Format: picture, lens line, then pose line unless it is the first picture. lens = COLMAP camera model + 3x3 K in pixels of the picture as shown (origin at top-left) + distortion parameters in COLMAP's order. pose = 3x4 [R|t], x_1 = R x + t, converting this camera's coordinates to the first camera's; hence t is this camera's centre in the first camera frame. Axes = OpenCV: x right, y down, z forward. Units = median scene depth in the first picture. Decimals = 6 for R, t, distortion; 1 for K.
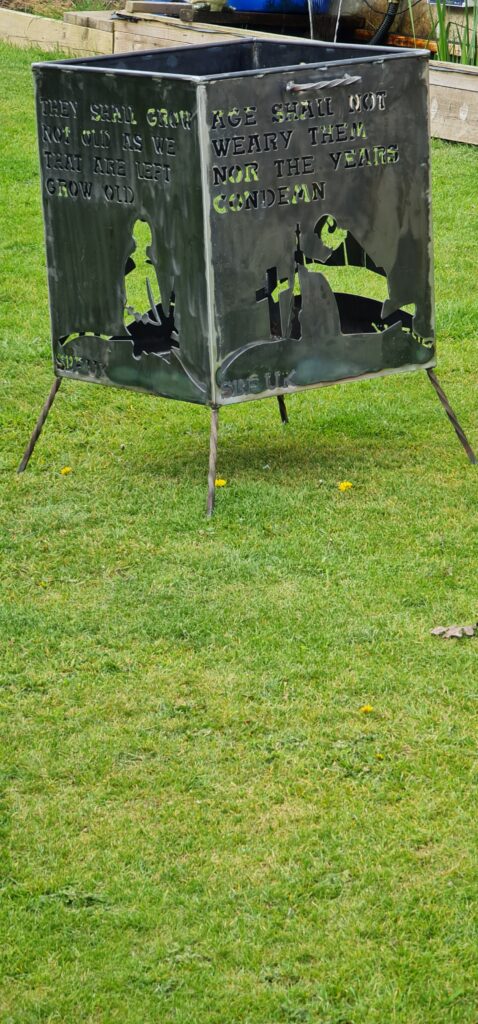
lens RADIAL K [[3712.5, 0, 298.7], [0, 3712.5, 545.5], [0, 0, 1]] dist [0.432482, -3.333334]
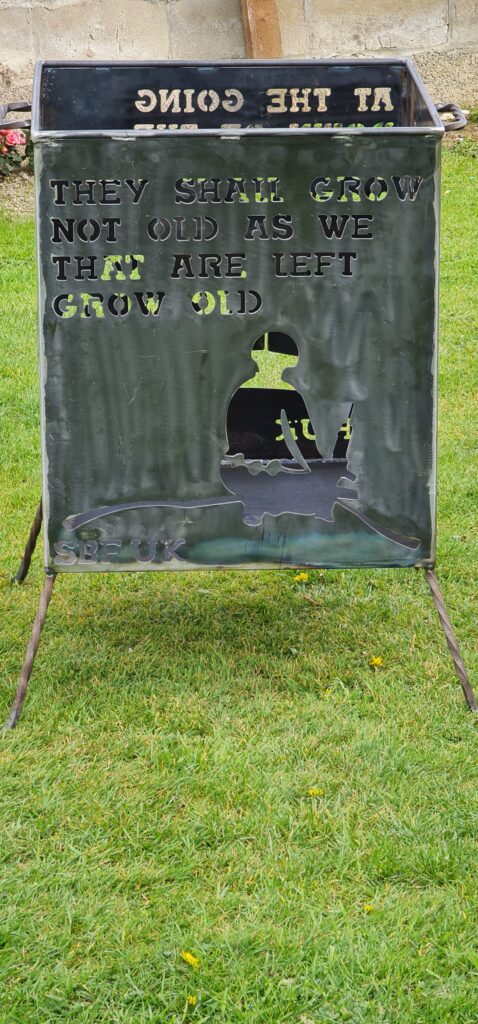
lens RADIAL K [[3695.0, 0, 287.4], [0, 3695.0, 558.9], [0, 0, 1]] dist [0.315888, 2.350518]
pose [[0.572420, -0.202033, 0.794681, -0.611635], [0.155718, 0.978317, 0.136554, -0.140883], [-0.805038, 0.045580, 0.591469, 0.575236]]
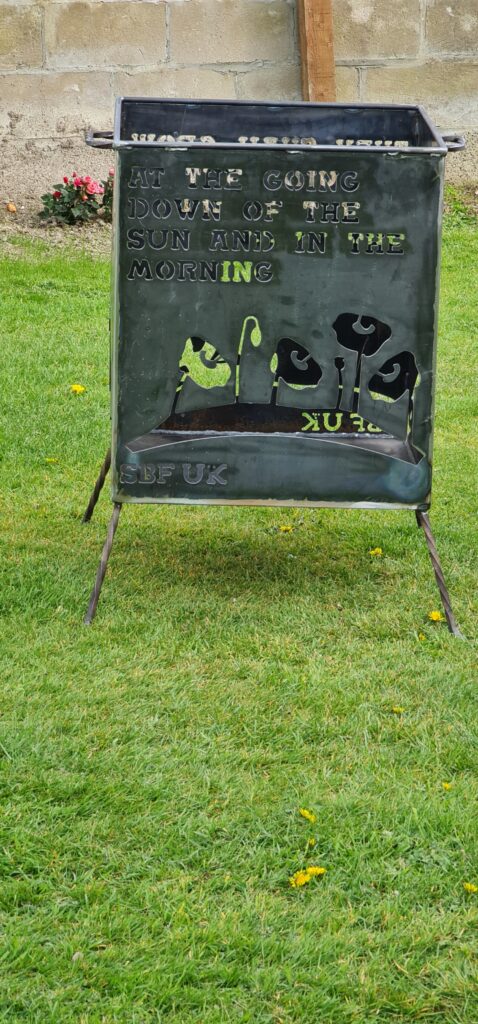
lens RADIAL K [[3695.0, 0, 287.4], [0, 3695.0, 558.9], [0, 0, 1]] dist [0.315888, 2.350518]
pose [[0.574355, -0.150787, 0.804599, -0.745850], [0.101379, 0.988424, 0.112869, -0.134153], [-0.812305, 0.016742, 0.582993, 0.515596]]
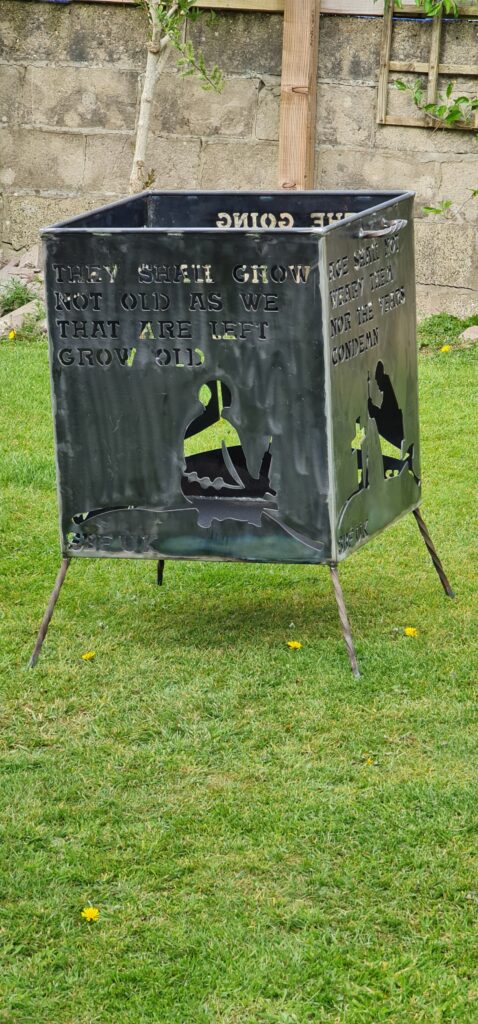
lens RADIAL K [[3695.0, 0, 287.4], [0, 3695.0, 558.9], [0, 0, 1]] dist [0.315888, 2.350518]
pose [[0.837130, -0.110913, 0.535641, -0.538421], [0.127723, 0.991793, 0.005754, -0.044899], [-0.531884, 0.063597, 0.844426, 0.187409]]
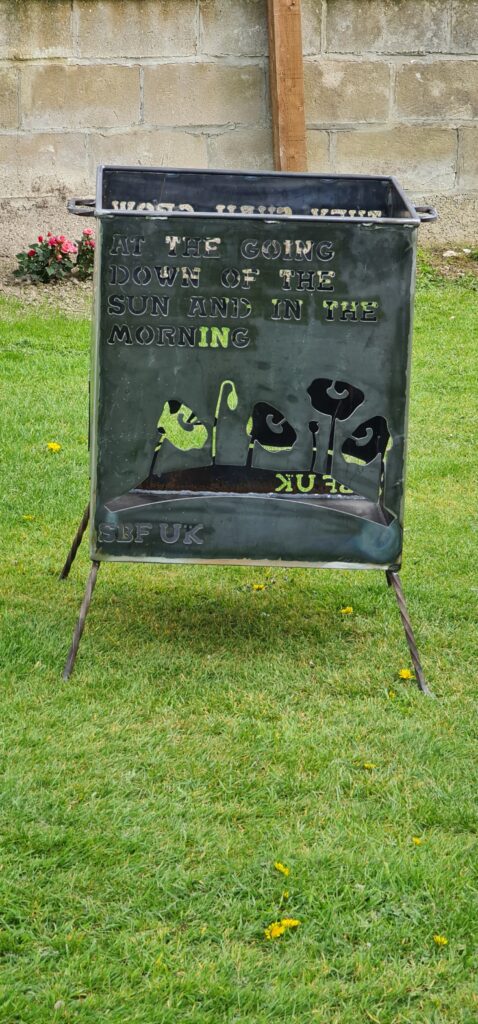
lens RADIAL K [[3695.0, 0, 287.4], [0, 3695.0, 558.9], [0, 0, 1]] dist [0.315888, 2.350518]
pose [[0.566982, -0.135181, 0.812562, -0.764520], [0.092434, 0.990653, 0.100311, -0.138711], [-0.818527, 0.018234, 0.574178, 0.505732]]
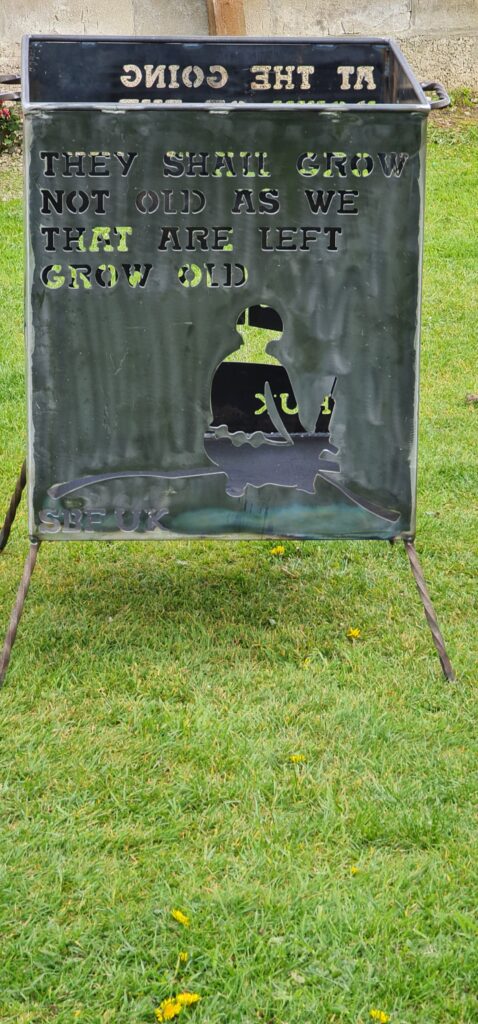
lens RADIAL K [[3695.0, 0, 287.4], [0, 3695.0, 558.9], [0, 0, 1]] dist [0.315888, 2.350518]
pose [[0.560810, -0.197204, 0.804116, -0.624815], [0.141893, 0.979743, 0.141315, -0.139473], [-0.815695, 0.034847, 0.577432, 0.577357]]
